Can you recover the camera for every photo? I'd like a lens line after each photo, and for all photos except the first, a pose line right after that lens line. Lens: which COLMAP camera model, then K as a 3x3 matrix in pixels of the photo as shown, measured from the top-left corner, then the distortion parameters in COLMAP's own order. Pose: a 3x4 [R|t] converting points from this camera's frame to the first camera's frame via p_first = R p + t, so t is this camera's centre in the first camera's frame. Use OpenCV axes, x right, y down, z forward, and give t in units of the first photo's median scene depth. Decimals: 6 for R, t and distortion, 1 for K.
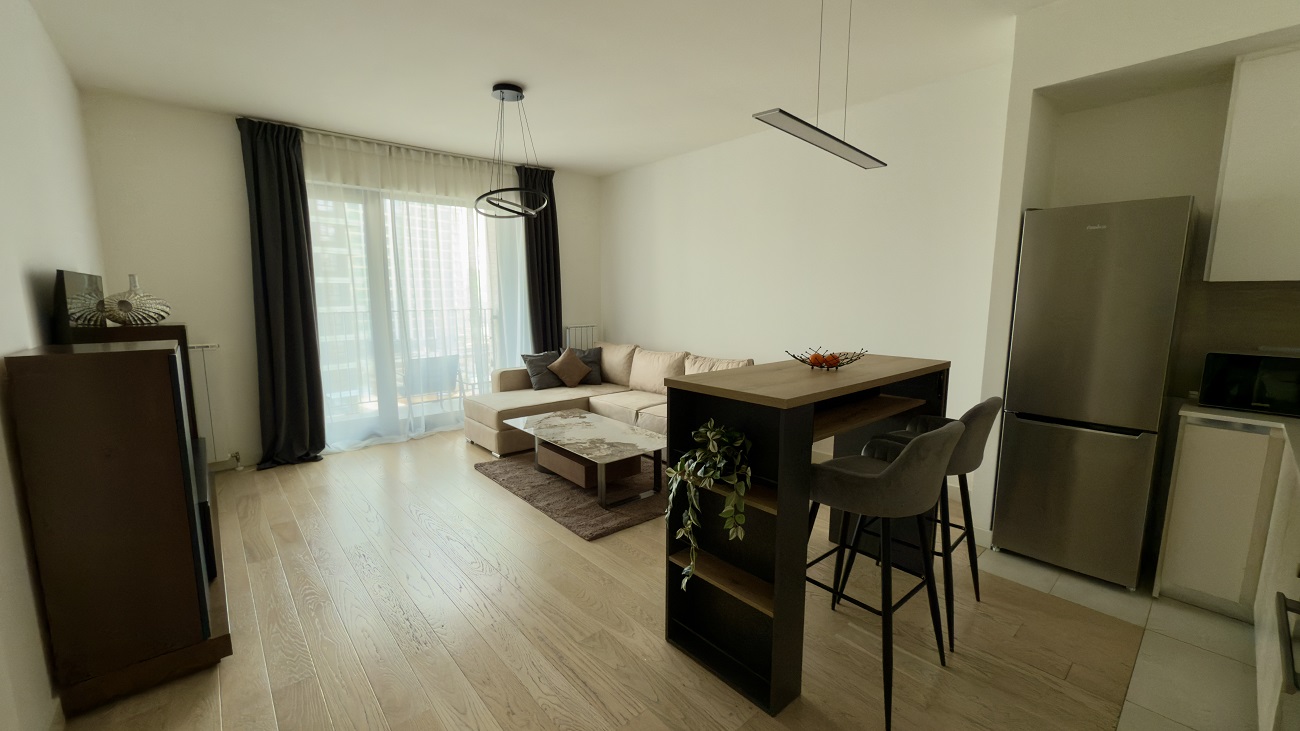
lens RADIAL K [[510.4, 0, 650.5], [0, 510.4, 364.4], [0, 0, 1]] dist [0.000488, 0.000002]
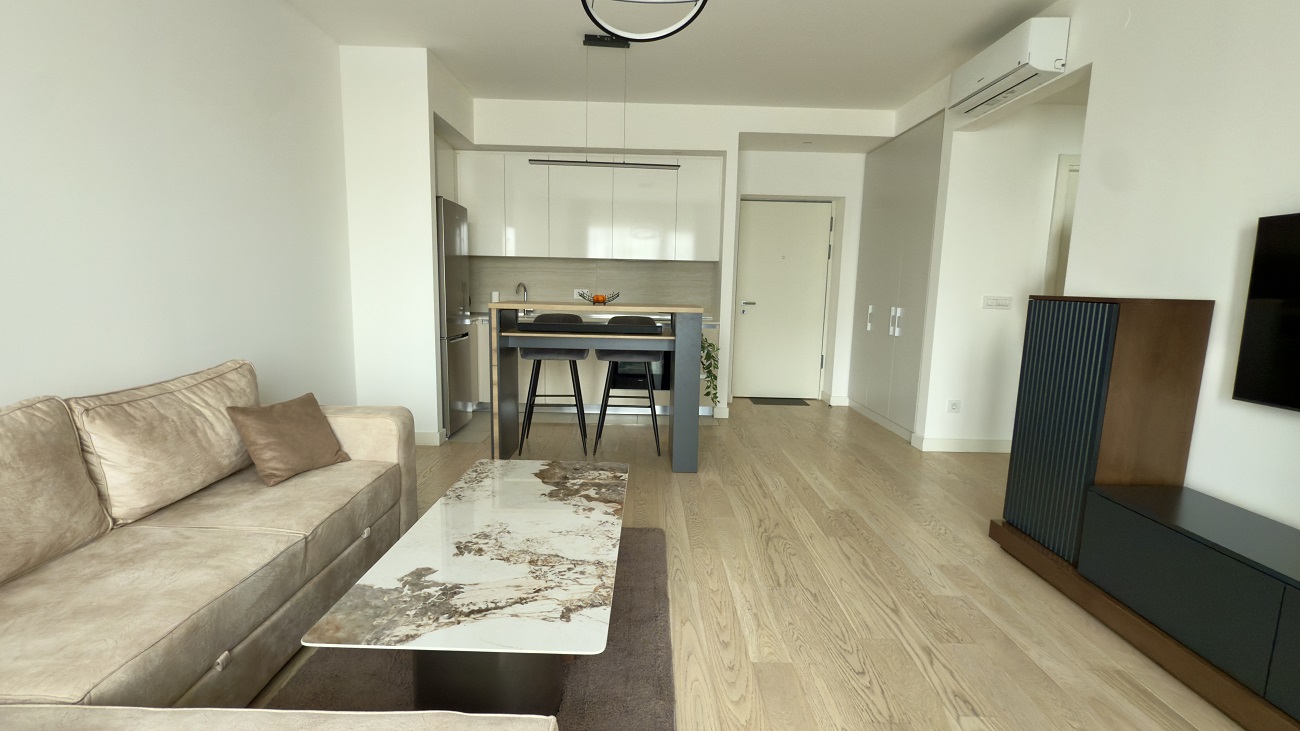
lens RADIAL K [[568.8, 0, 647.3], [0, 568.8, 363.6], [0, 0, 1]] dist [0.000669, 0.000159]
pose [[-0.752810, -0.107714, 0.649365, -0.450799], [0.068090, 0.968485, 0.239585, -0.108003], [-0.654707, 0.224577, -0.721751, 1.066147]]
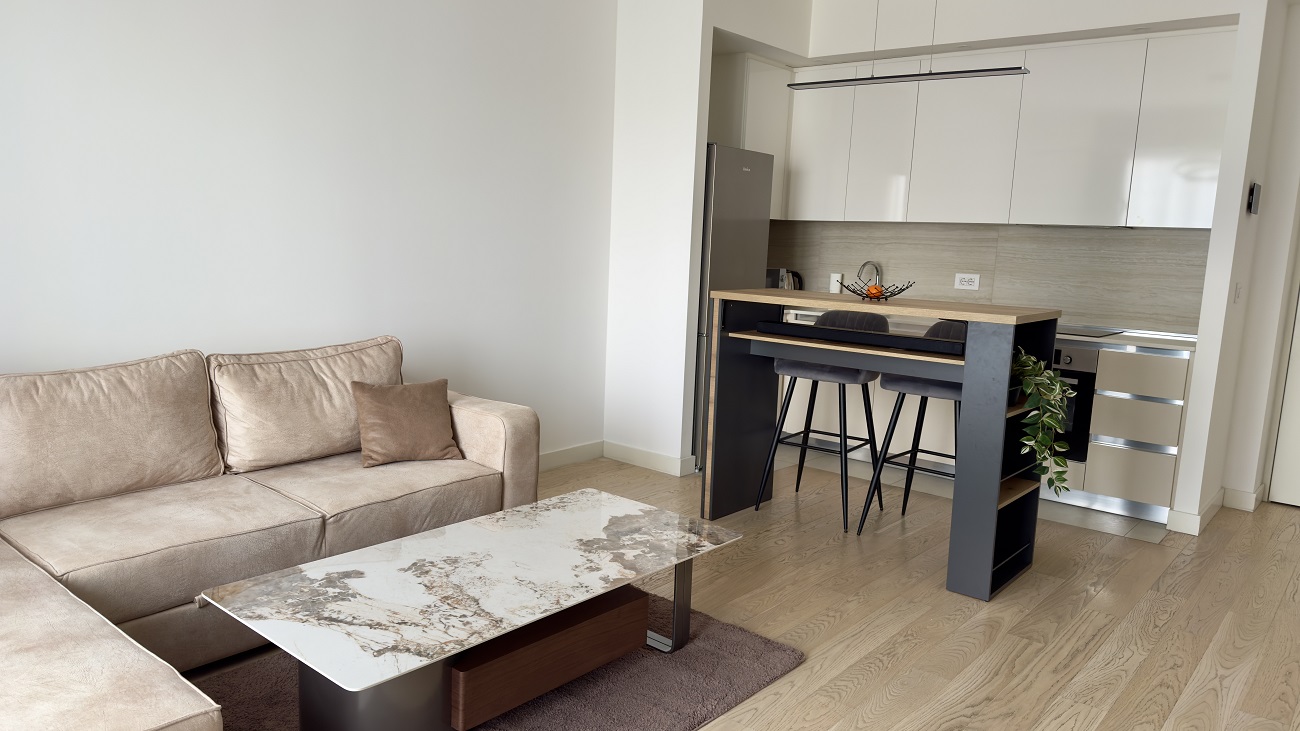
lens RADIAL K [[900.9, 0, 650.6], [0, 900.9, 369.9], [0, 0, 1]] dist [0.171215, -0.316097]
pose [[-0.149251, -0.152253, 0.977007, -0.661010], [0.094516, 0.981353, 0.167369, -0.095562], [-0.984272, 0.117323, -0.132078, 0.812896]]
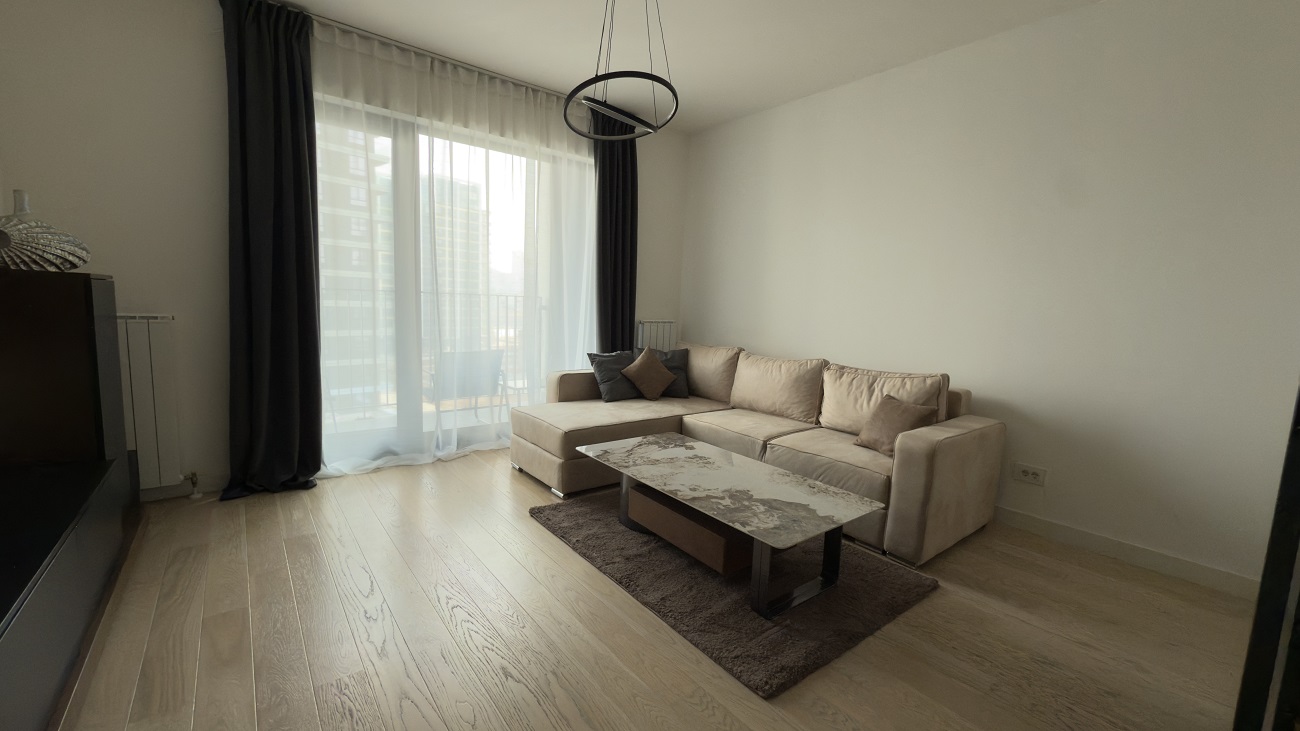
lens RADIAL K [[513.4, 0, 650.0], [0, 513.4, 365.5], [0, 0, 1]] dist [0.001368, 0.000007]
pose [[0.998116, 0.047403, -0.038949, -0.153019], [-0.048019, 0.998733, -0.015037, 0.006658], [0.038187, 0.016879, 0.999128, 0.290753]]
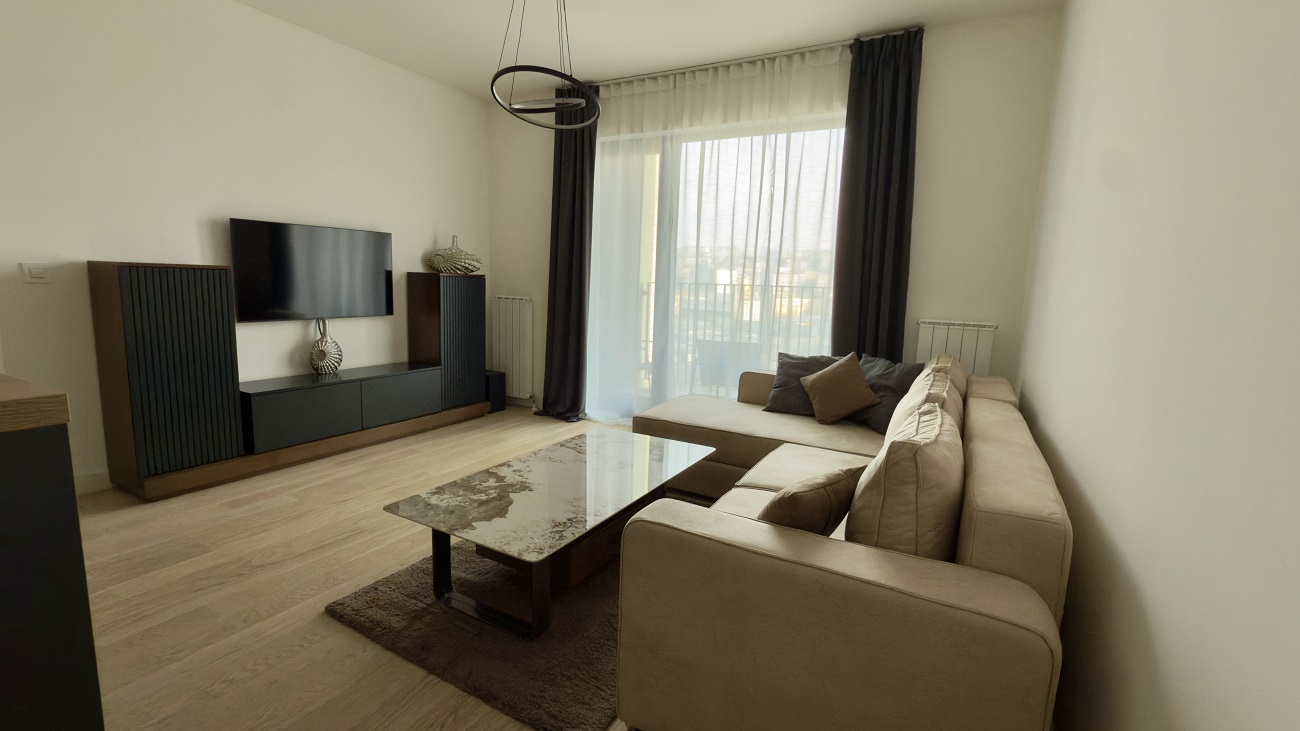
lens RADIAL K [[568.8, 0, 647.3], [0, 568.8, 363.6], [0, 0, 1]] dist [0.000669, 0.000159]
pose [[0.340468, 0.150270, -0.928171, 0.400516], [-0.160676, 0.981925, 0.100035, -0.056598], [0.926426, 0.115076, 0.358459, 0.697109]]
